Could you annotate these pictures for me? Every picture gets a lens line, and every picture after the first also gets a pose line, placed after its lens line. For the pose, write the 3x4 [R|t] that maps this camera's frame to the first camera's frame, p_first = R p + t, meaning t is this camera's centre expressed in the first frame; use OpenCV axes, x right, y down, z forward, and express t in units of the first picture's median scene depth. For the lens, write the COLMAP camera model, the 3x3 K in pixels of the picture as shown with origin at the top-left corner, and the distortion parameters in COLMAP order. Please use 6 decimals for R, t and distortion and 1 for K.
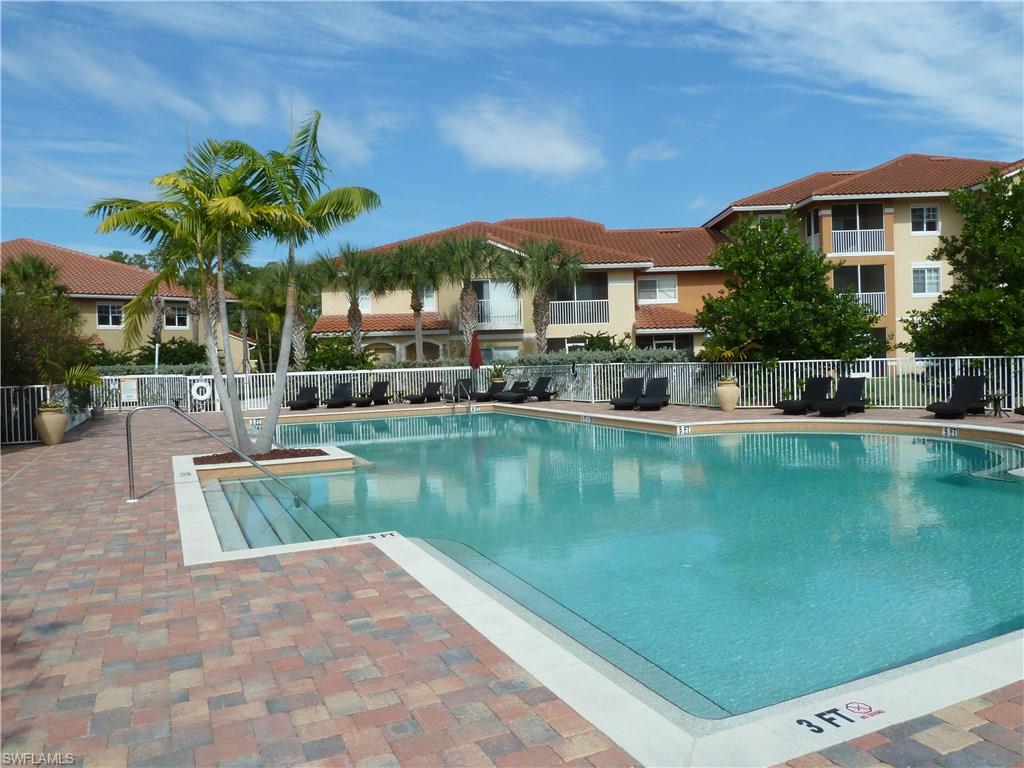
lens RADIAL K [[763.1, 0, 511.9], [0, 763.1, 382.5], [0, 0, 1]] dist [0.000252, -0.000031]
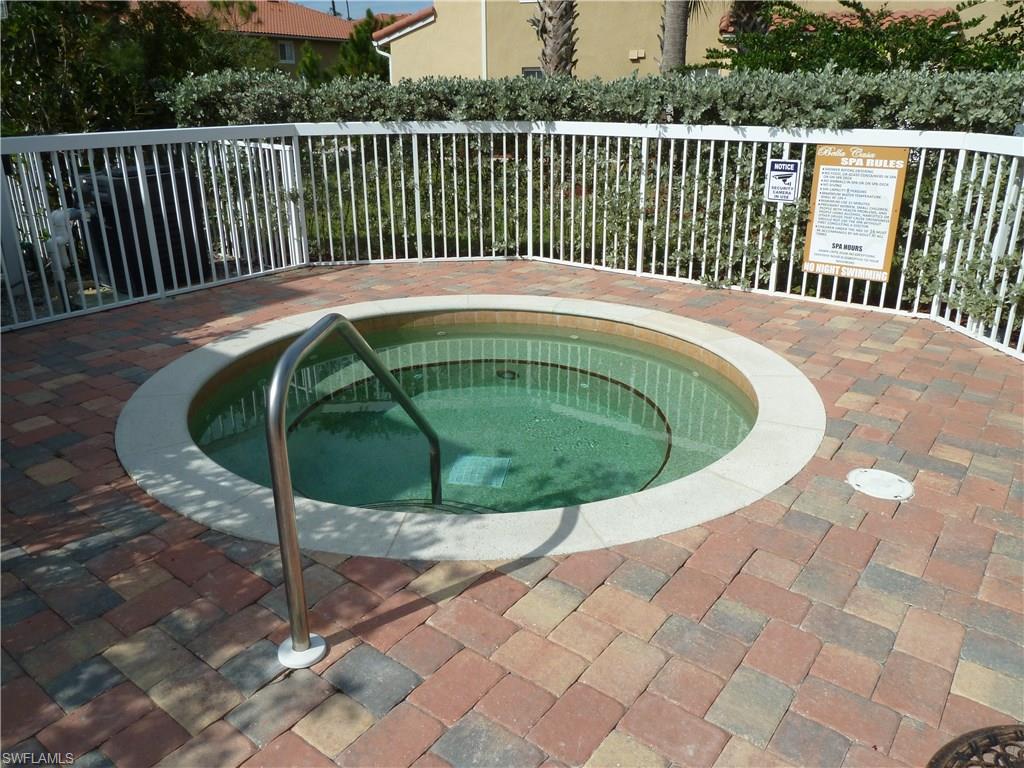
lens RADIAL K [[763.1, 0, 512.2], [0, 763.1, 381.3], [0, 0, 1]] dist [0.000252, -0.000031]
pose [[0.477255, 0.333577, -0.812991, -0.378641], [-0.040043, 0.932446, 0.359083, -0.015252], [0.877852, -0.138820, 0.458372, 0.839870]]
